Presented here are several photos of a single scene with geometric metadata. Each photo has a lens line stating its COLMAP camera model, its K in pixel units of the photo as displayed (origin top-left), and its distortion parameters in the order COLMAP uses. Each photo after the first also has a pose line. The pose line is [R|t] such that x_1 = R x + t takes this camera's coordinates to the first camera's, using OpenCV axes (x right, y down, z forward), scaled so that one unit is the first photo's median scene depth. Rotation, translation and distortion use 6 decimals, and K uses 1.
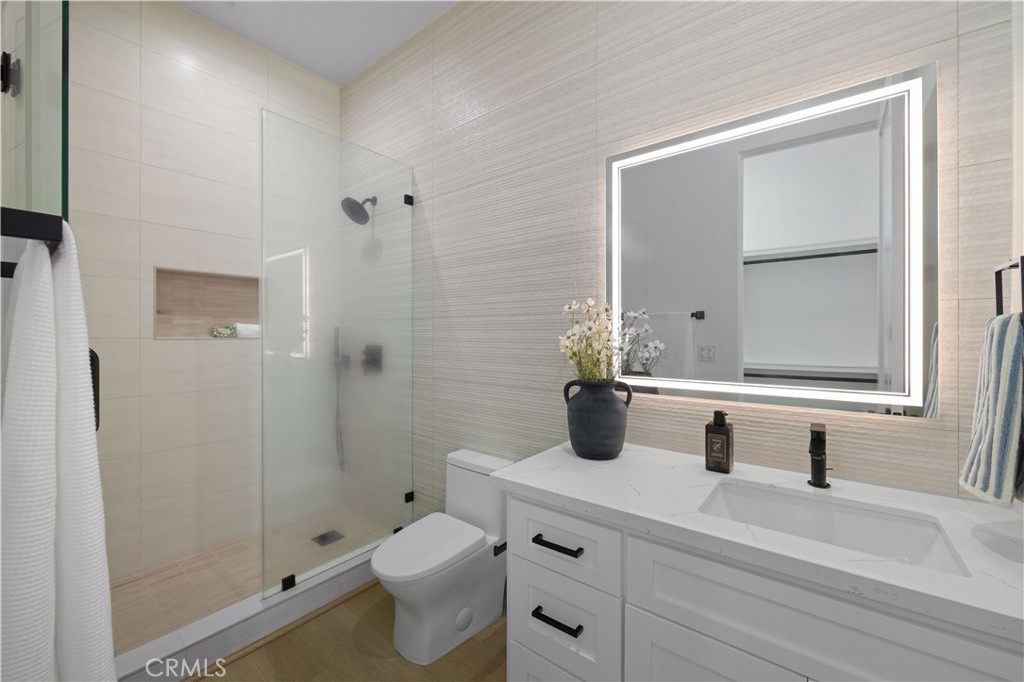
lens RADIAL K [[407.6, 0, 508.0], [0, 407.6, 336.7], [0, 0, 1]] dist [-0.004701, -0.000015]
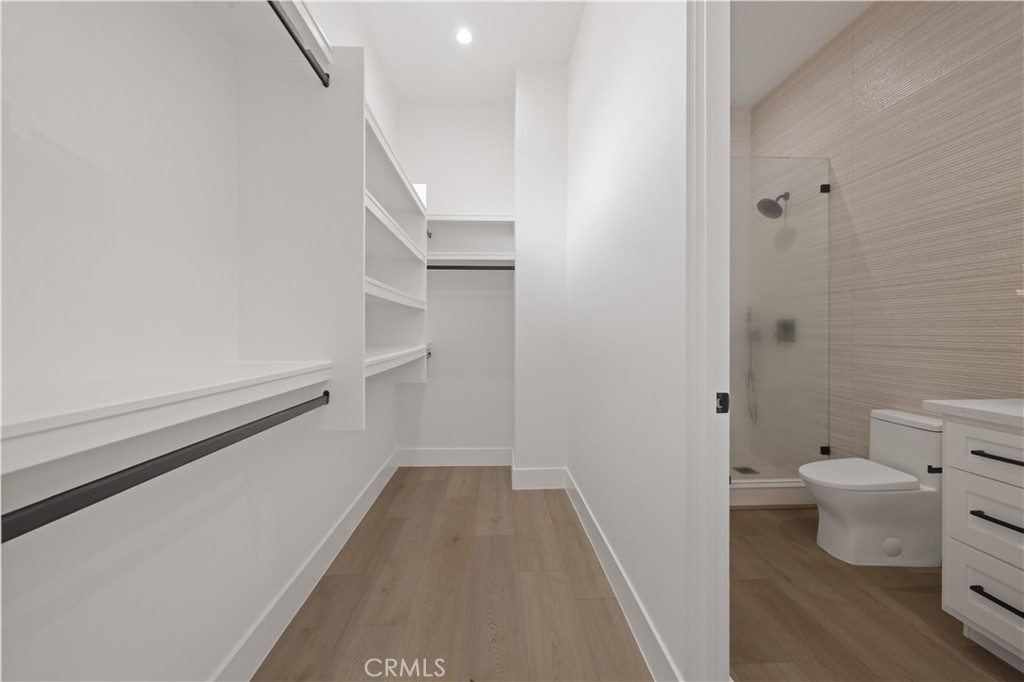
lens RADIAL K [[407.6, 0, 512.1], [0, 407.6, 332.0], [0, 0, 1]] dist [-0.004701, -0.000015]
pose [[0.661443, 0.001538, -0.749993, 0.029181], [-0.004335, 0.999989, -0.001772, 0.070652], [0.749983, 0.004423, 0.661443, -0.406961]]
